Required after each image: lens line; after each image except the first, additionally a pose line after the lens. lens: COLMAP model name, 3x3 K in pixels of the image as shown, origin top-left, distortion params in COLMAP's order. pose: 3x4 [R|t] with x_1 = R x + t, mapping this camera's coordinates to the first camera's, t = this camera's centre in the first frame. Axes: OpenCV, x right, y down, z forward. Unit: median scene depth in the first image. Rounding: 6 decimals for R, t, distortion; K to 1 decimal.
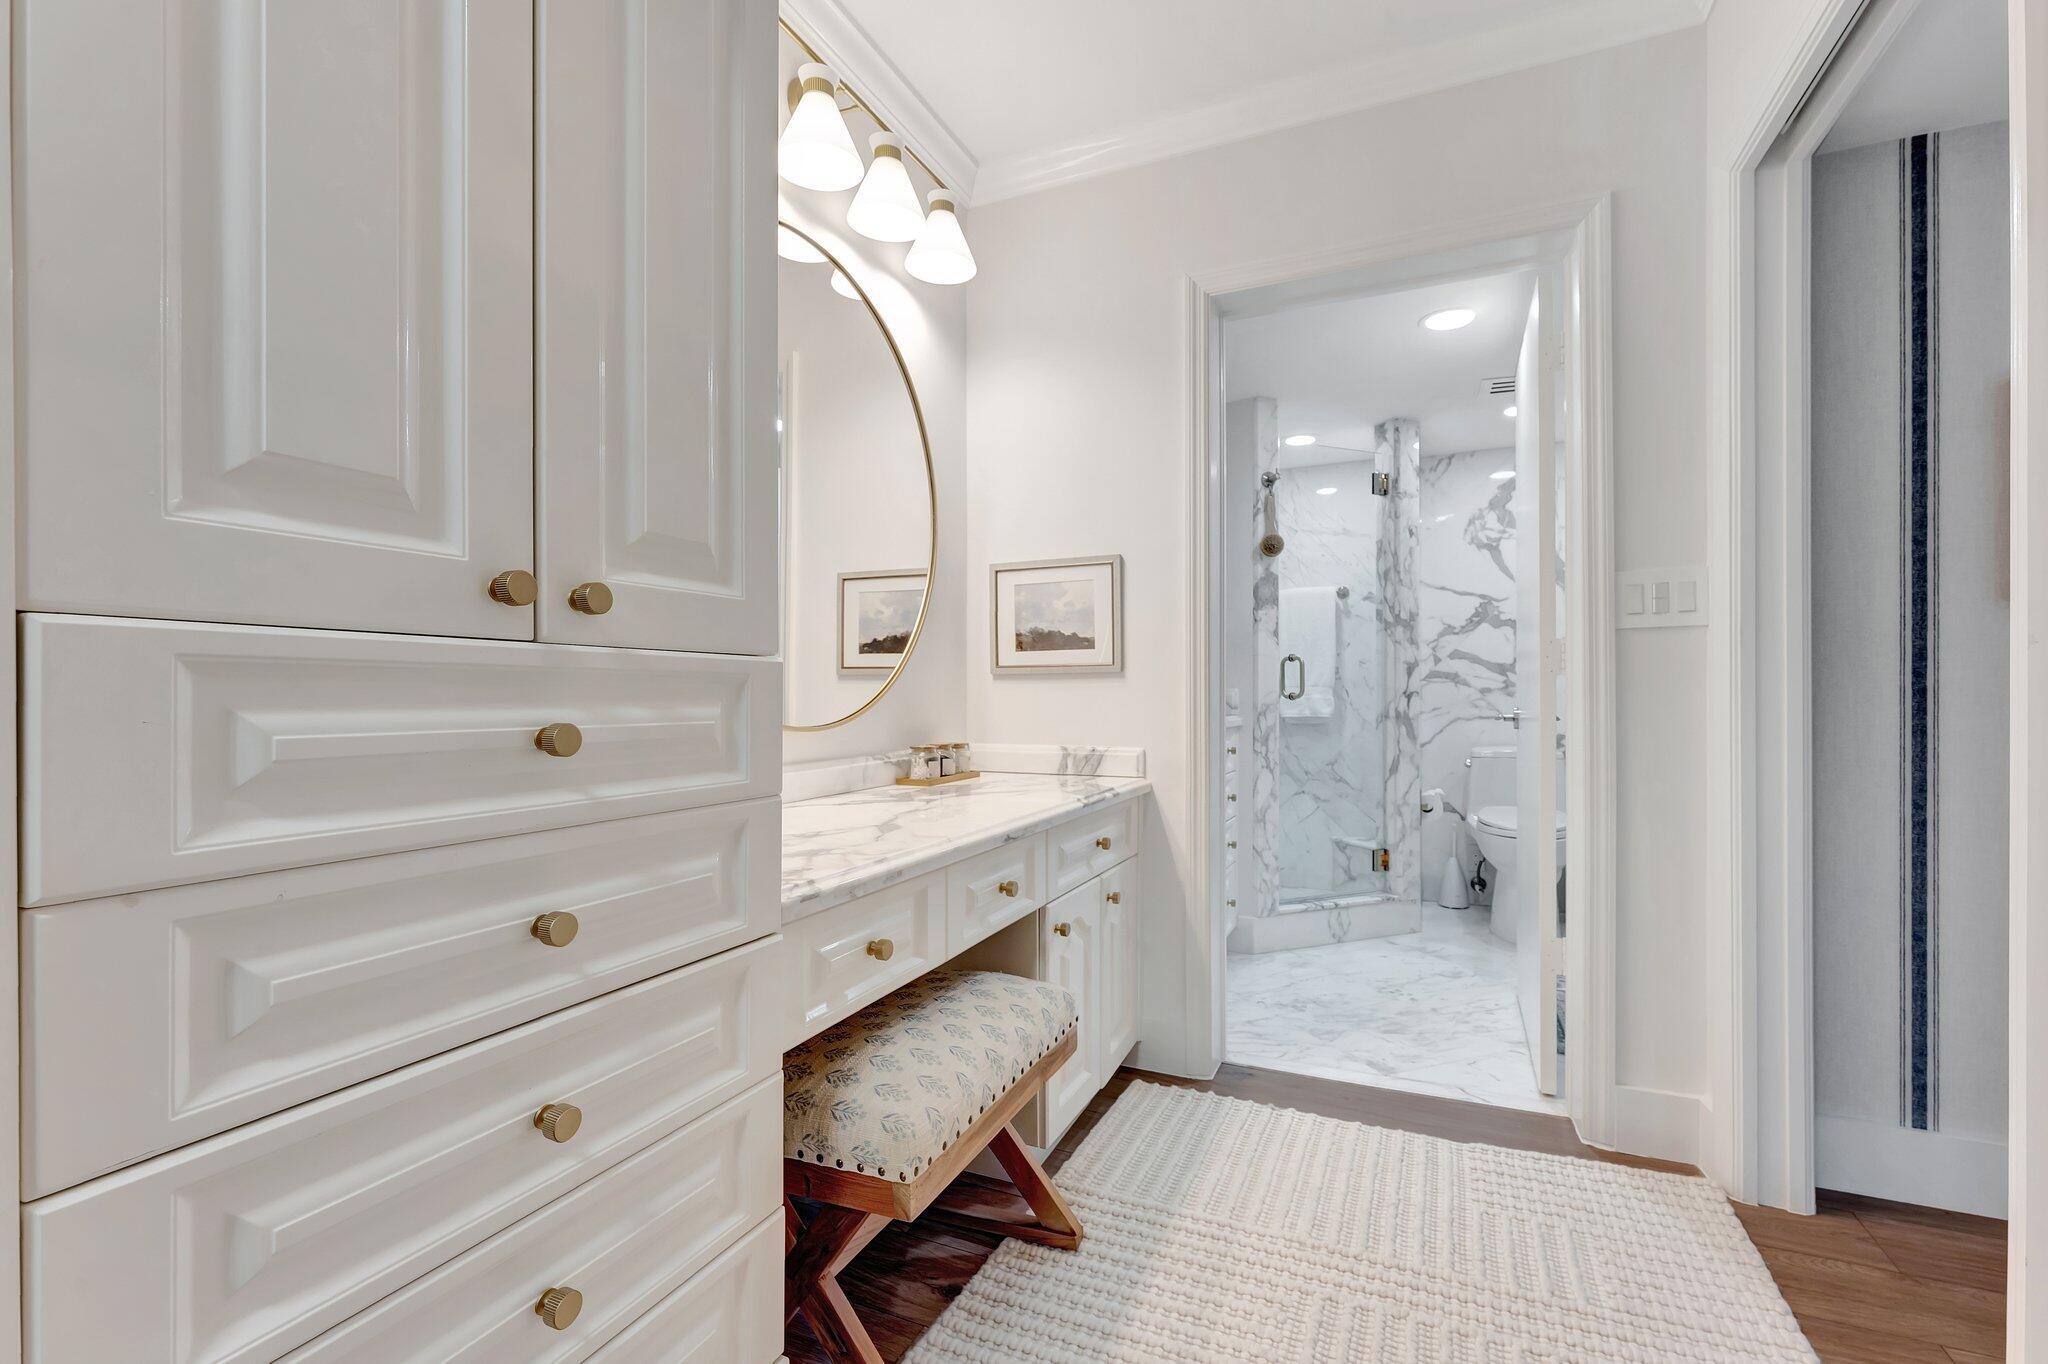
lens RADIAL K [[875.0, 0, 1040.4], [0, 875.0, 695.1], [0, 0, 1]] dist [-0.001251, -0.000813]
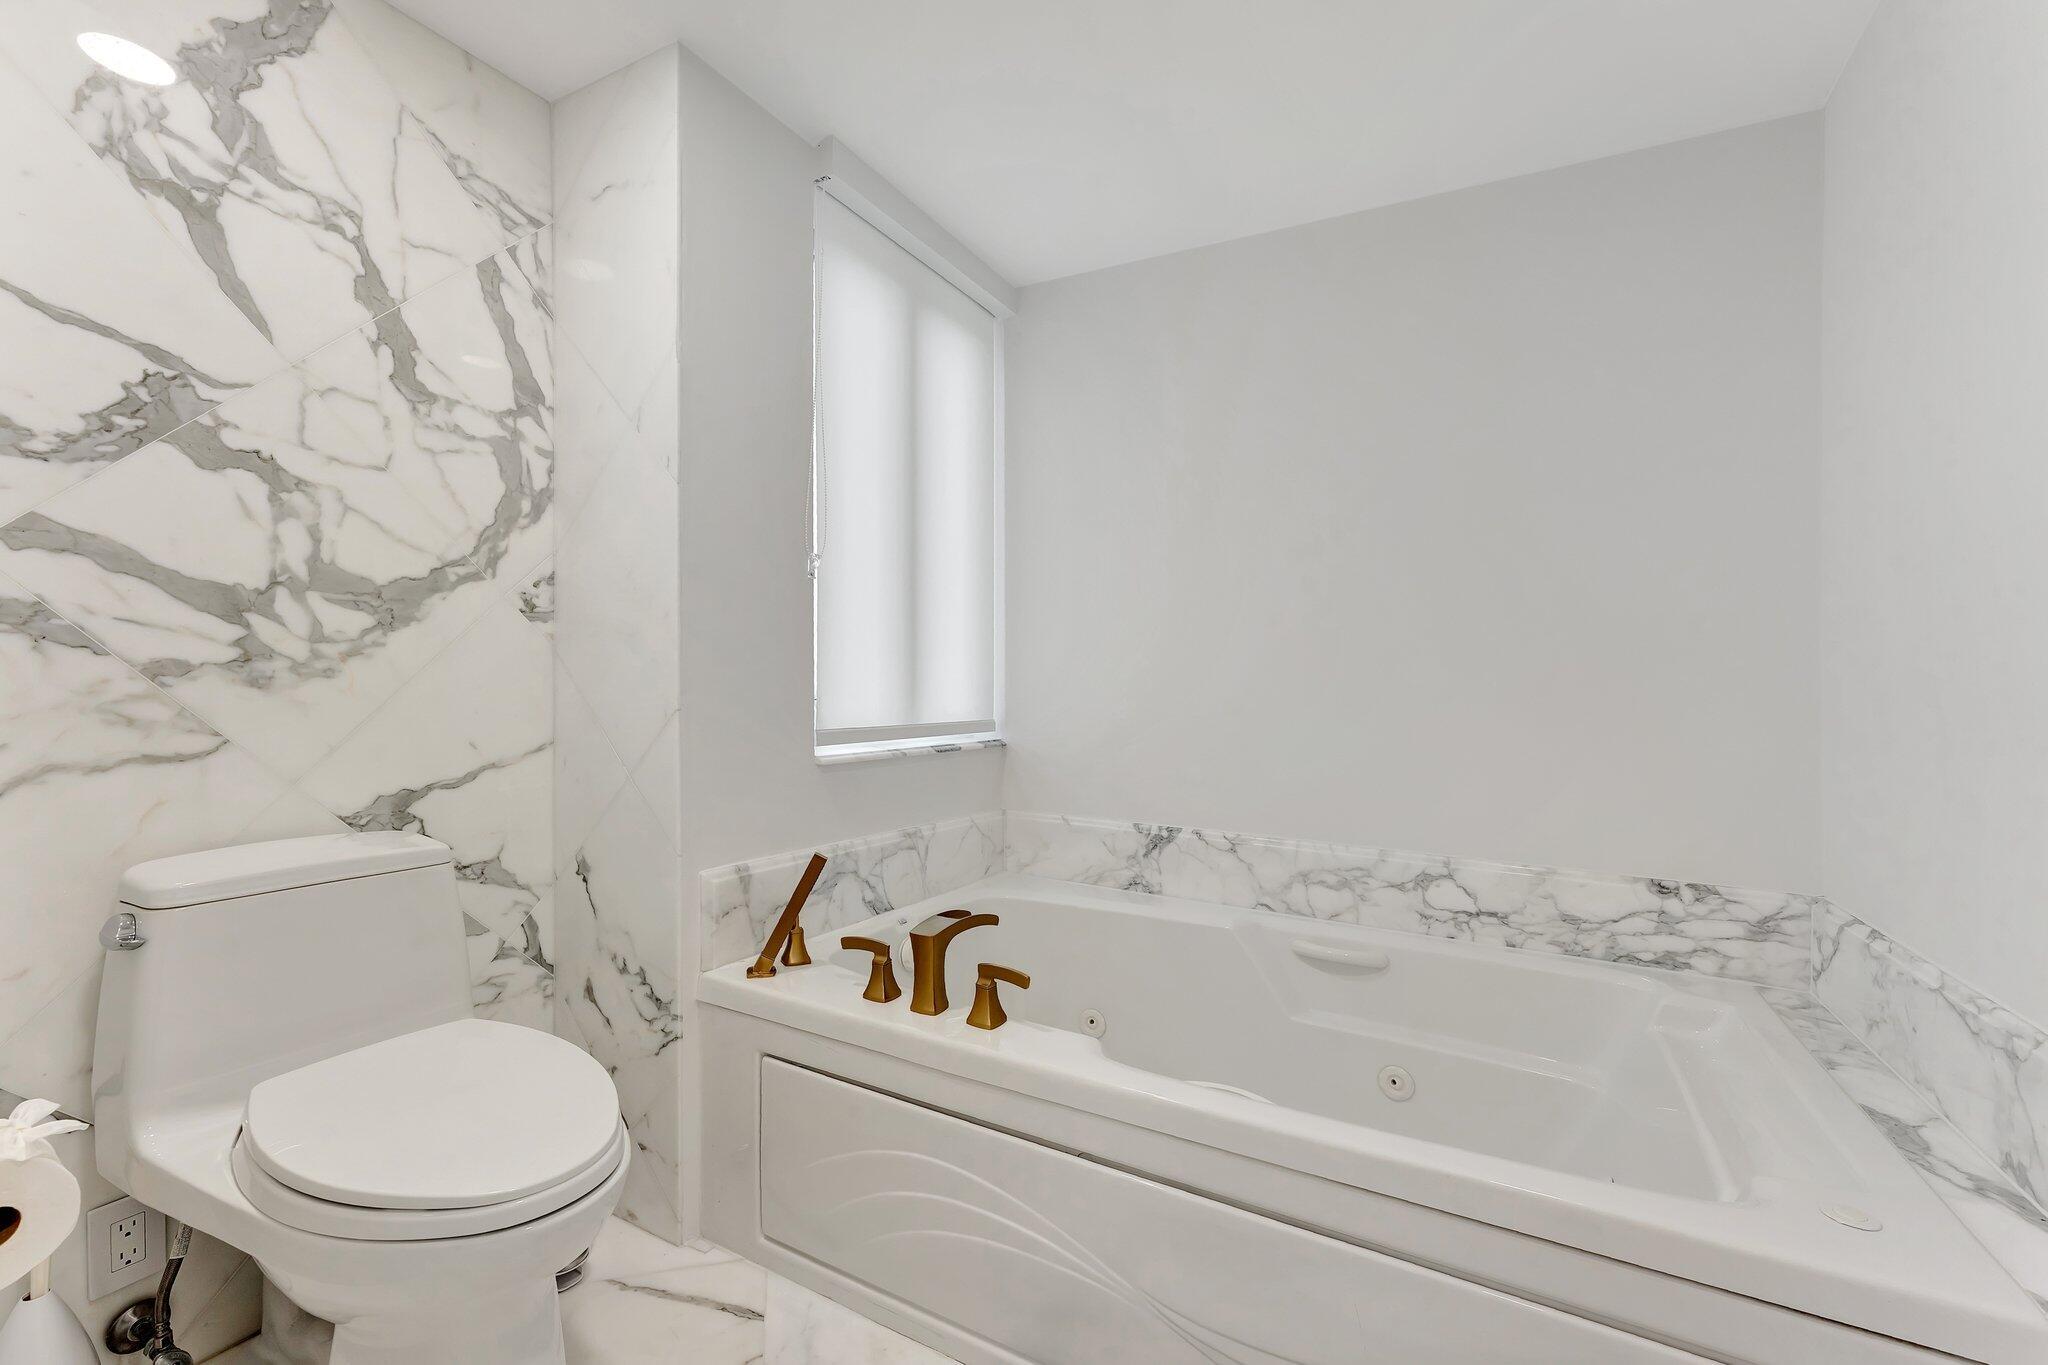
lens RADIAL K [[846.7, 0, 979.2], [0, 846.7, 701.3], [0, 0, 1]] dist [-0.003802, 0.000568]
pose [[0.131709, -0.003275, 0.991283, 0.313832], [0.004364, 0.999987, 0.002724, 0.007709], [-0.991279, 0.003967, 0.131721, 0.834116]]
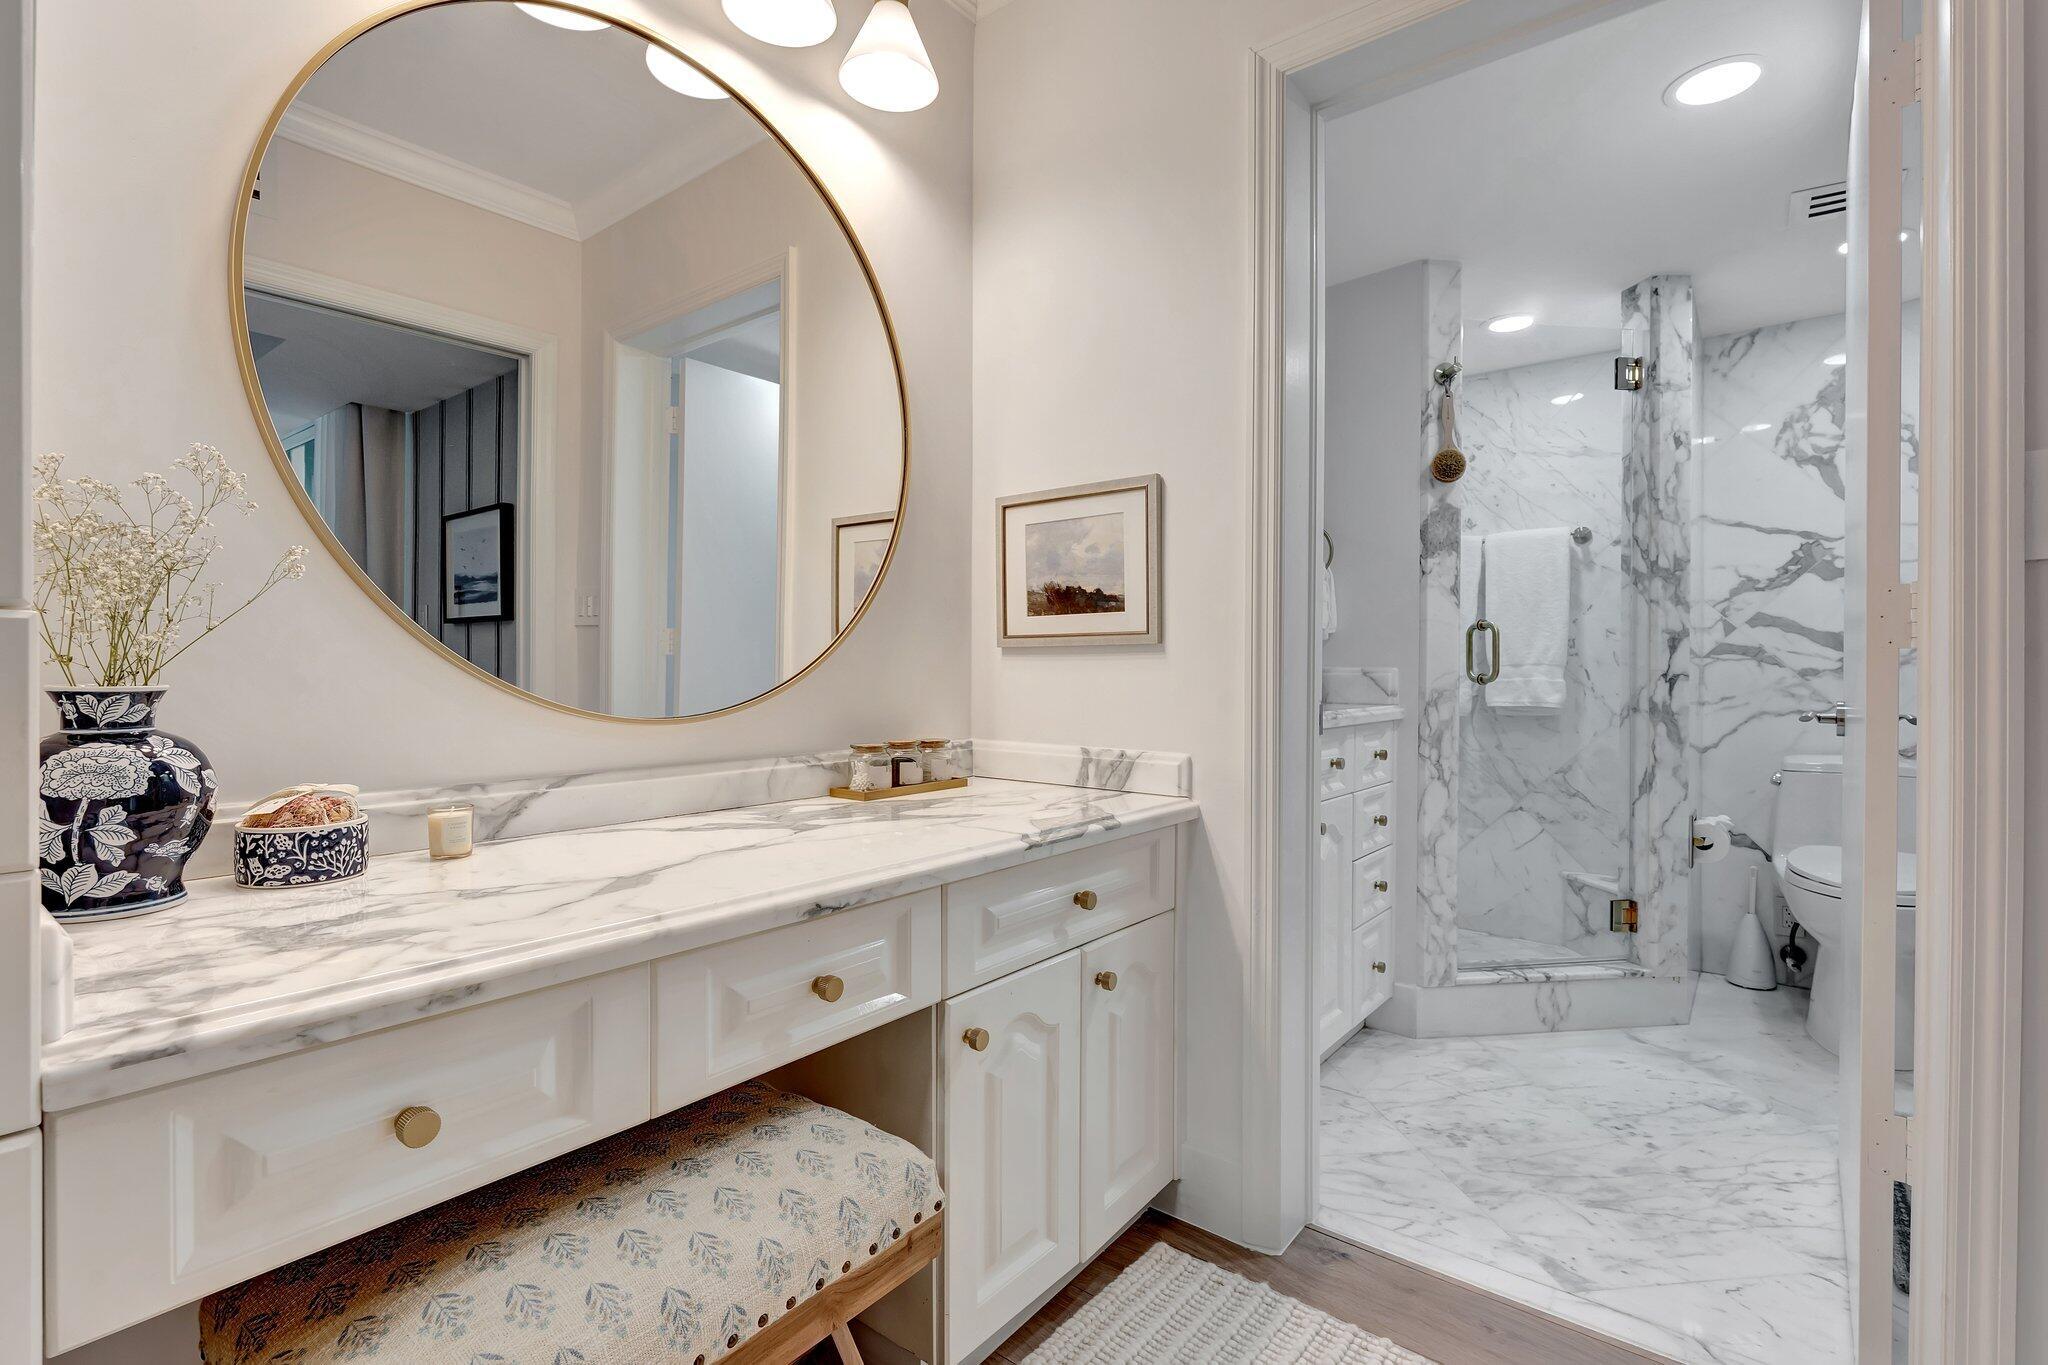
lens RADIAL K [[935.7, 0, 1039.4], [0, 935.7, 675.4], [0, 0, 1]] dist [-0.000569, -0.000664]
pose [[0.970050, 0.008184, -0.242766, 0.128012], [-0.007122, 0.999961, 0.005253, -0.003167], [0.242800, -0.003367, 0.970071, 0.181644]]
